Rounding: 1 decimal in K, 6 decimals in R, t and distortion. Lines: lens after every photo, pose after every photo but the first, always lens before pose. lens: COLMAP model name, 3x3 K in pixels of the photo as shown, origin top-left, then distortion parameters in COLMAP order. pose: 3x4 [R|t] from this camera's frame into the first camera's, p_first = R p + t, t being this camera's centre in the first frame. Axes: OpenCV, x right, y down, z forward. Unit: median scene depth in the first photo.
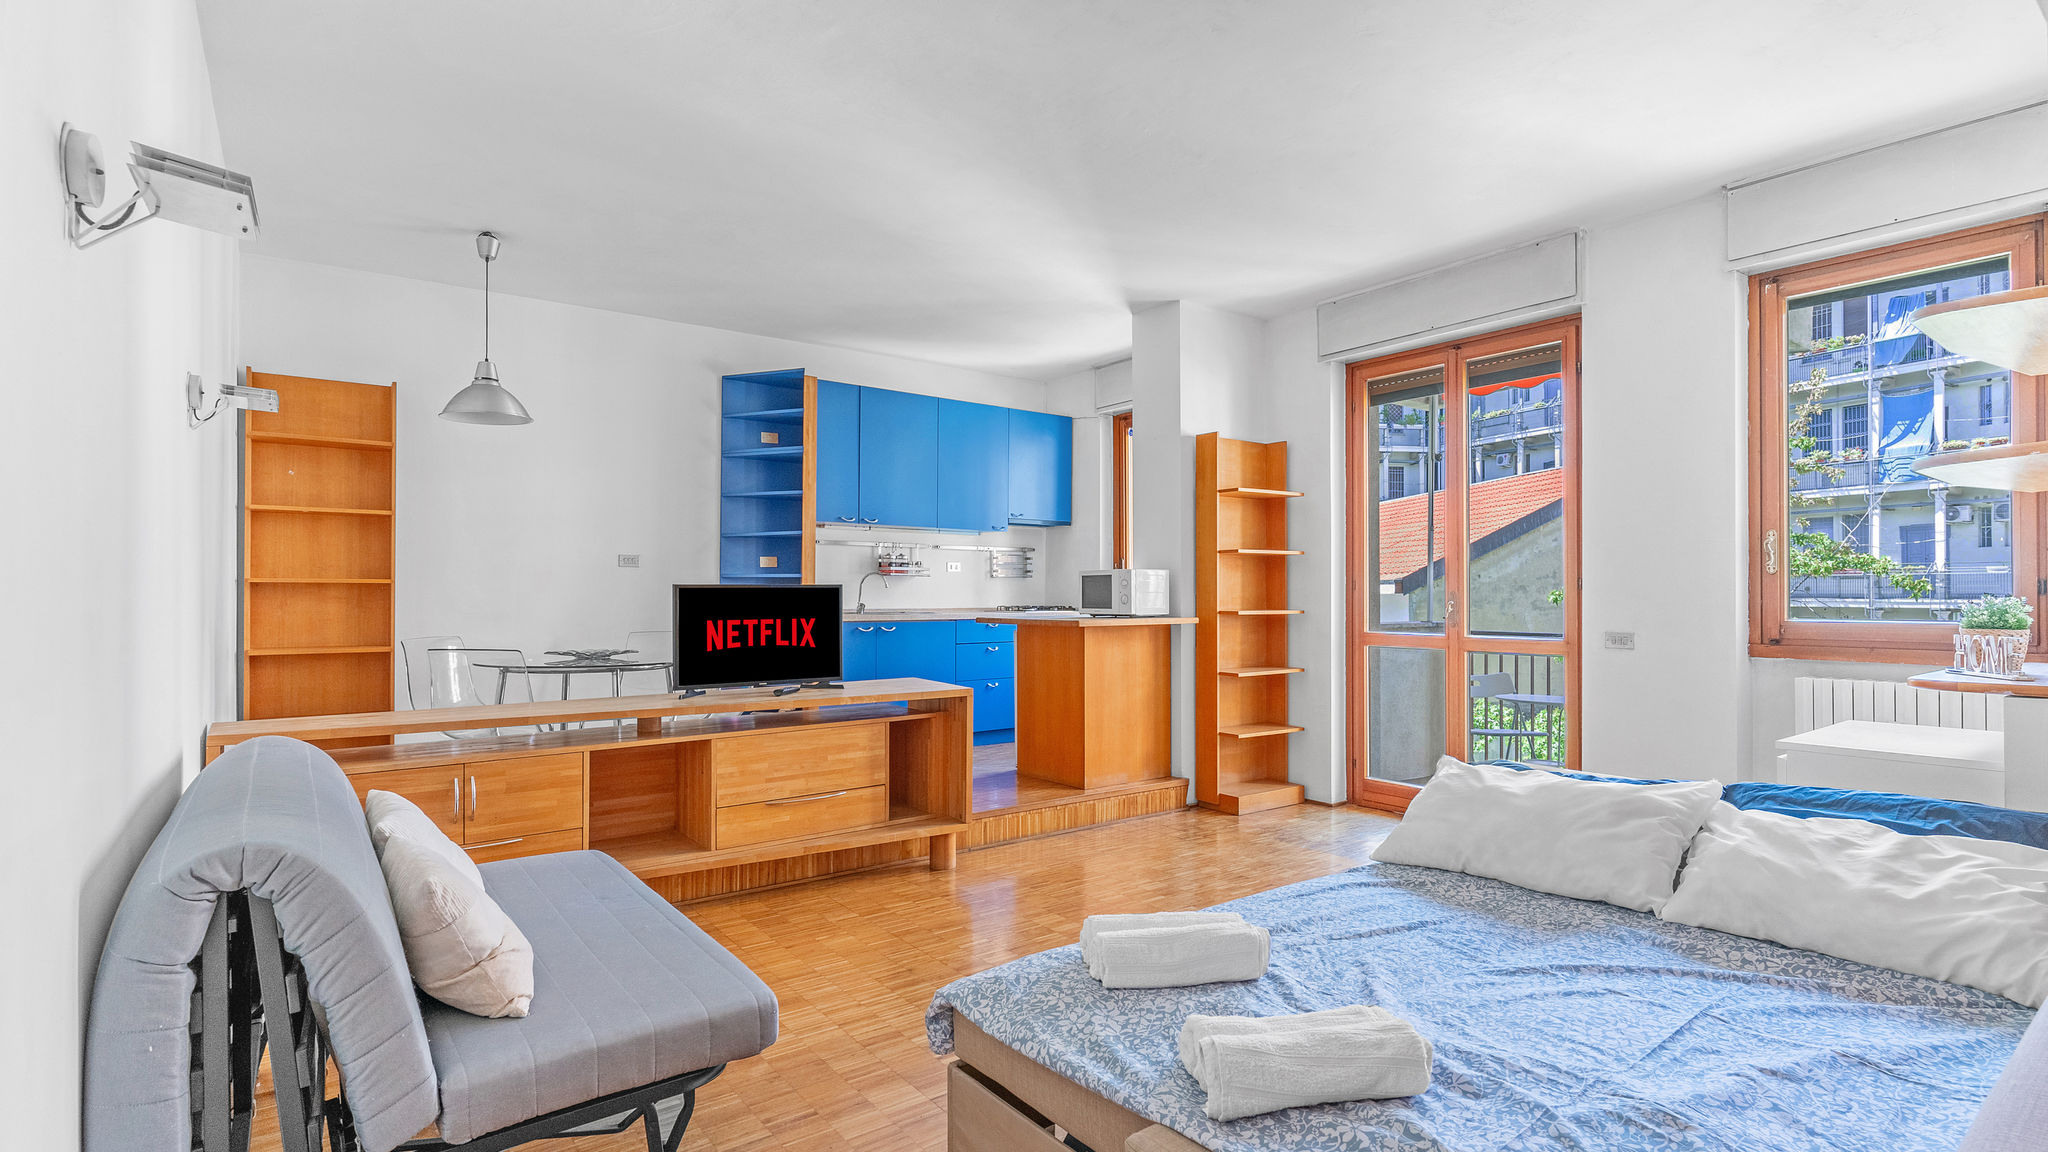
lens RADIAL K [[983.0, 0, 1031.7], [0, 983.0, 590.7], [0, 0, 1]] dist [0.001313, -0.001519]
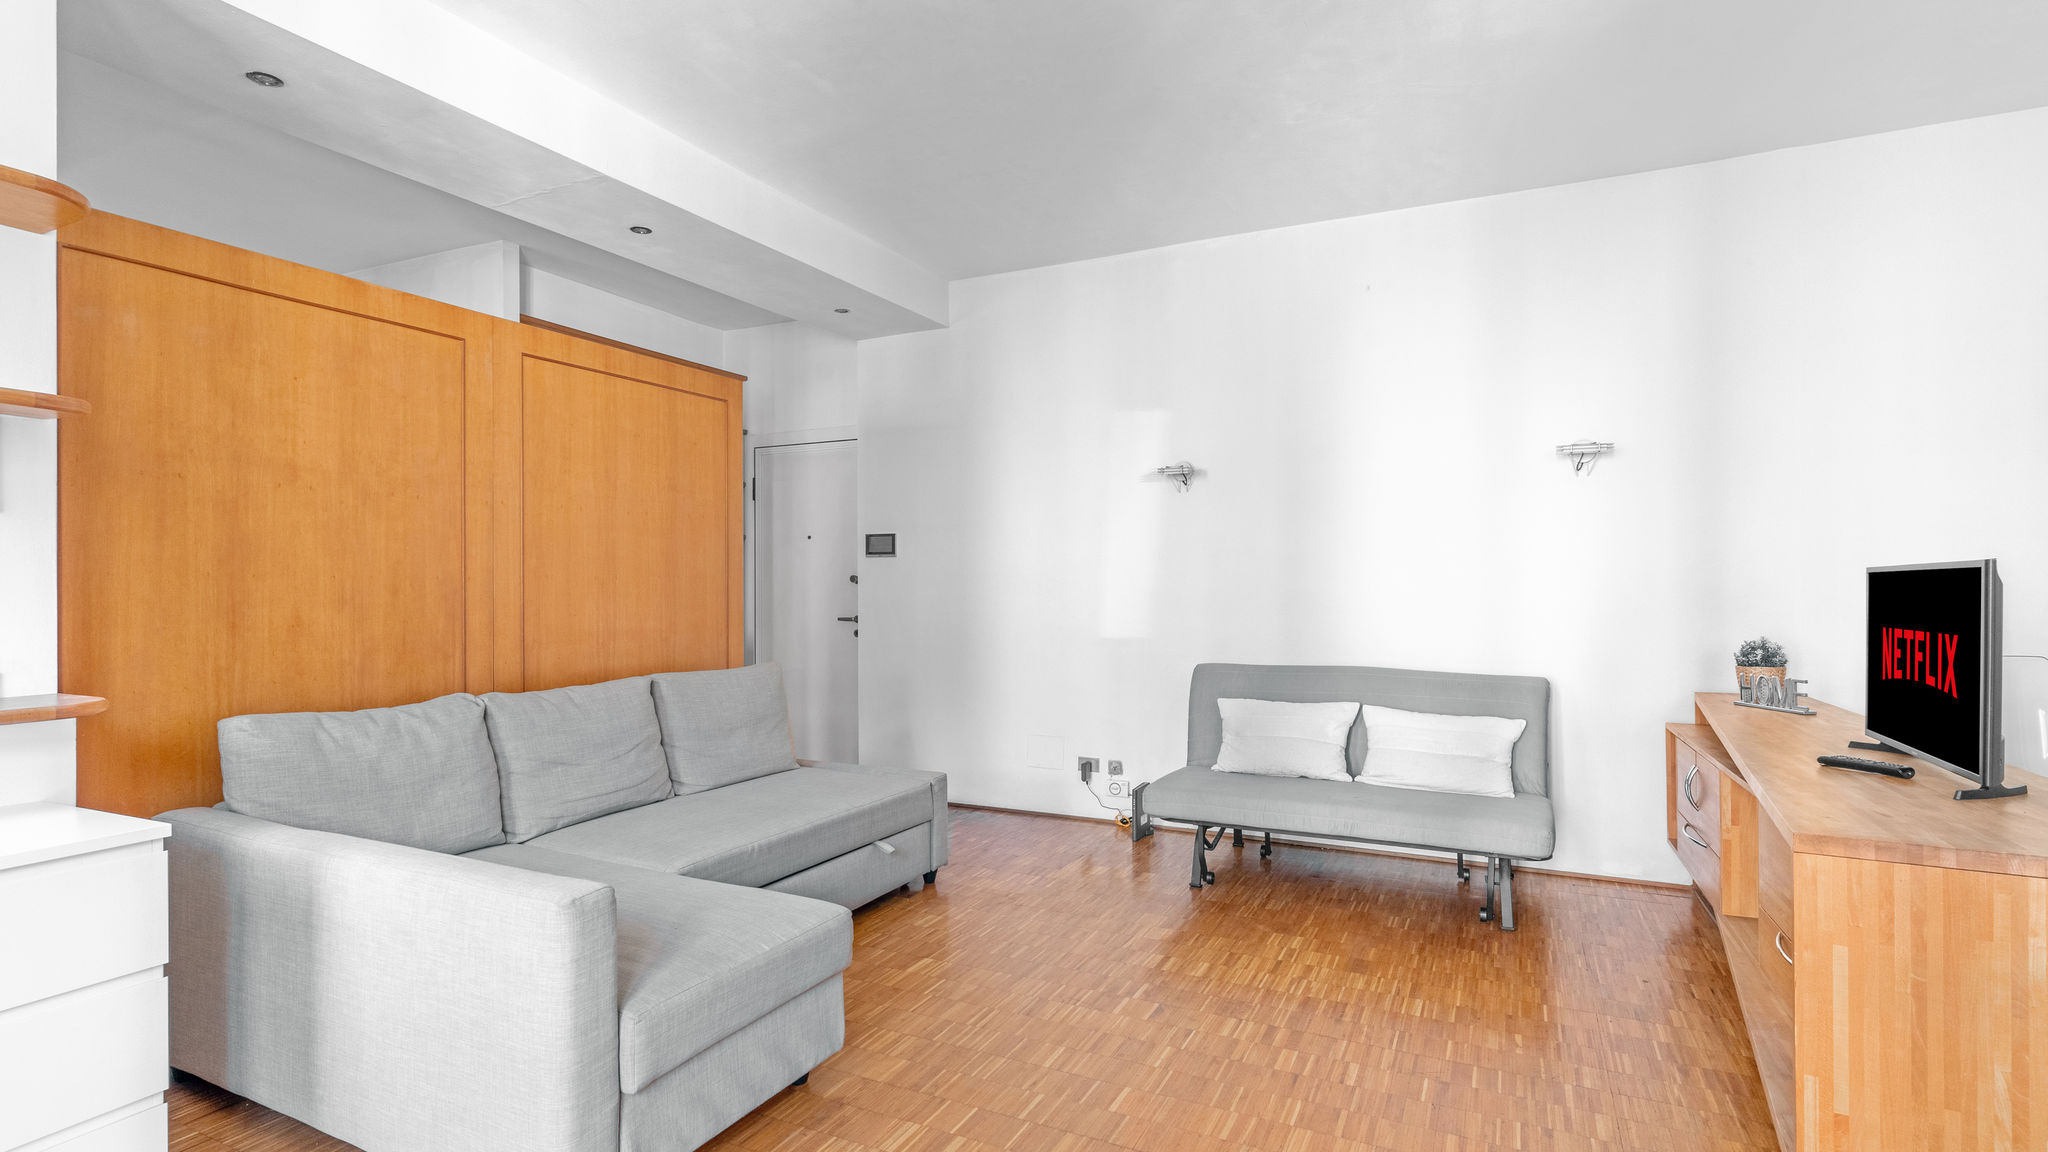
lens RADIAL K [[983.0, 0, 1019.5], [0, 983.0, 588.7], [0, 0, 1]] dist [0.001313, -0.001519]
pose [[-0.894689, 0.002772, -0.446682, 0.359404], [0.003770, 0.999992, -0.001345, 0.005060], [0.446674, -0.002887, -0.894692, 1.159028]]
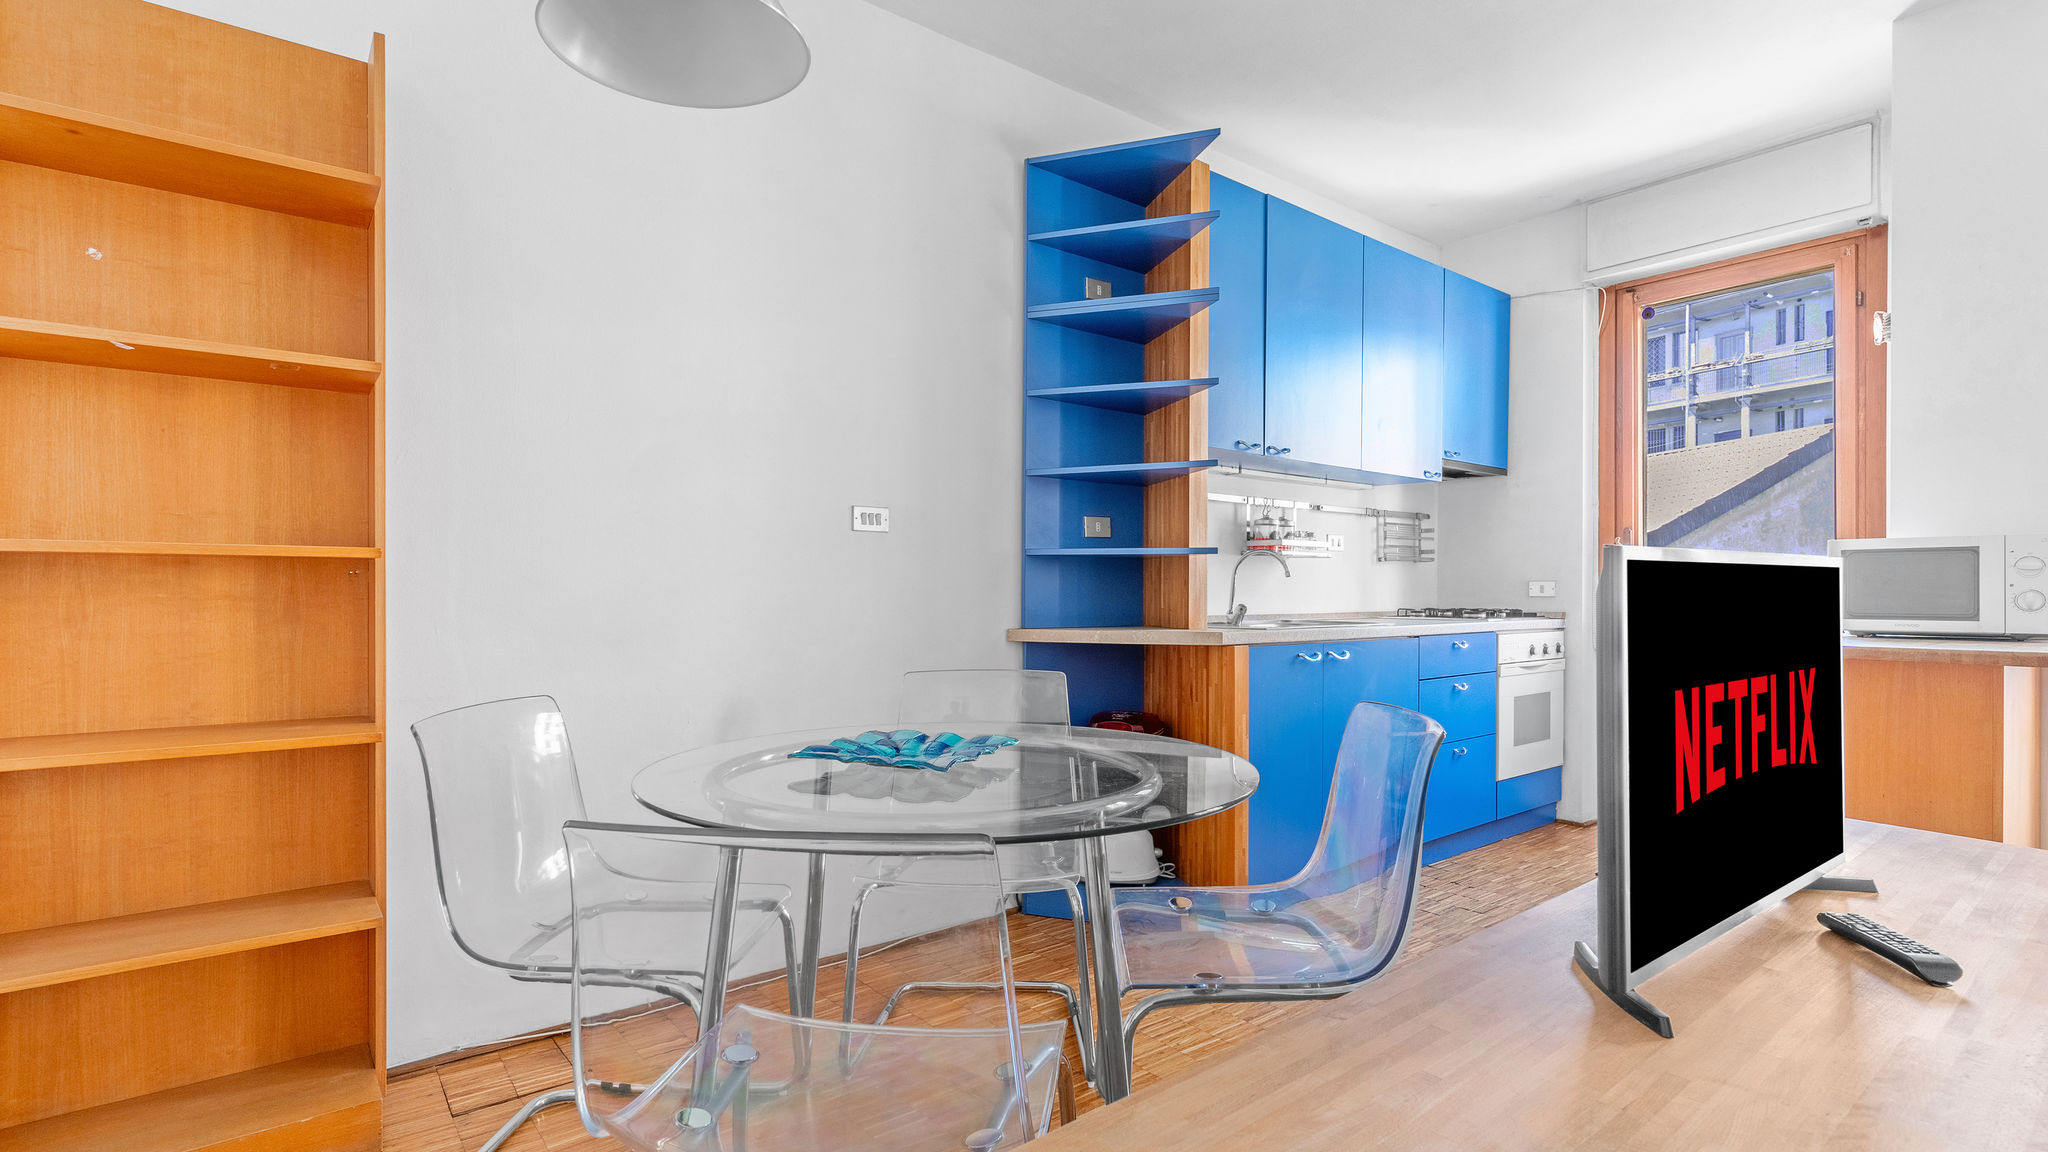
lens RADIAL K [[983.0, 0, 1026.3], [0, 983.0, 590.5], [0, 0, 1]] dist [0.001313, -0.001519]
pose [[0.999717, 0.001320, 0.023747, -0.447967], [-0.001422, 0.999990, 0.004303, 0.003363], [-0.023741, -0.004336, 0.999709, 0.671715]]
